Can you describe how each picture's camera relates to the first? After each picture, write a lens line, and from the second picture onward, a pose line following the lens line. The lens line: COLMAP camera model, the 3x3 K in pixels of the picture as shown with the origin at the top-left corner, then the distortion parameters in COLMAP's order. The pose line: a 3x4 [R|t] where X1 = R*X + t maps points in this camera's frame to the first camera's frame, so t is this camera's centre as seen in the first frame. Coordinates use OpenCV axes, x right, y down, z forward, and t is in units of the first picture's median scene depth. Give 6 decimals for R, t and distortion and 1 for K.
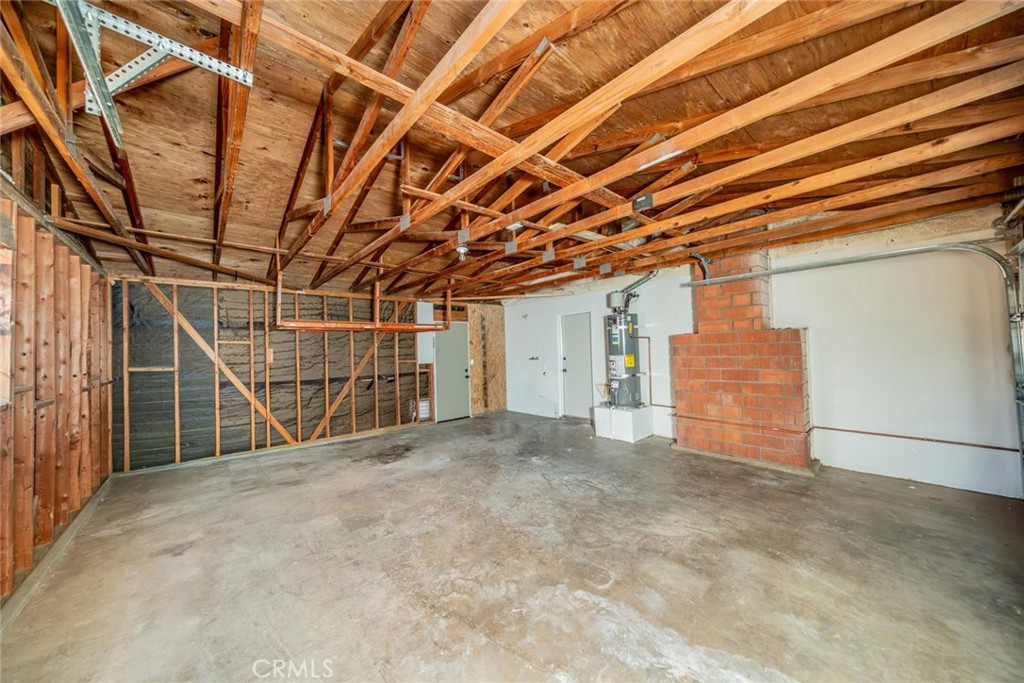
lens RADIAL K [[349.1, 0, 507.9], [0, 349.1, 343.9], [0, 0, 1]] dist [-0.001084, -0.000051]
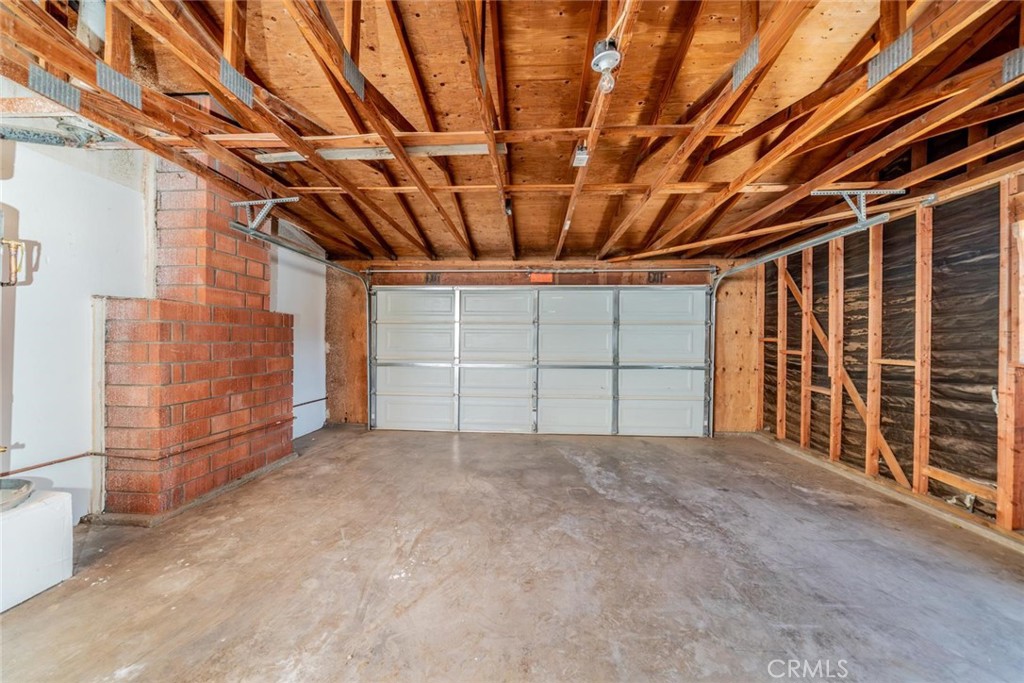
lens RADIAL K [[349.1, 0, 510.4], [0, 349.1, 341.5], [0, 0, 1]] dist [-0.001084, -0.000051]
pose [[-0.712403, 0.017591, 0.701550, -0.372961], [-0.002717, 0.999609, -0.027824, 0.072782], [-0.701765, -0.021728, -0.712077, 1.526927]]
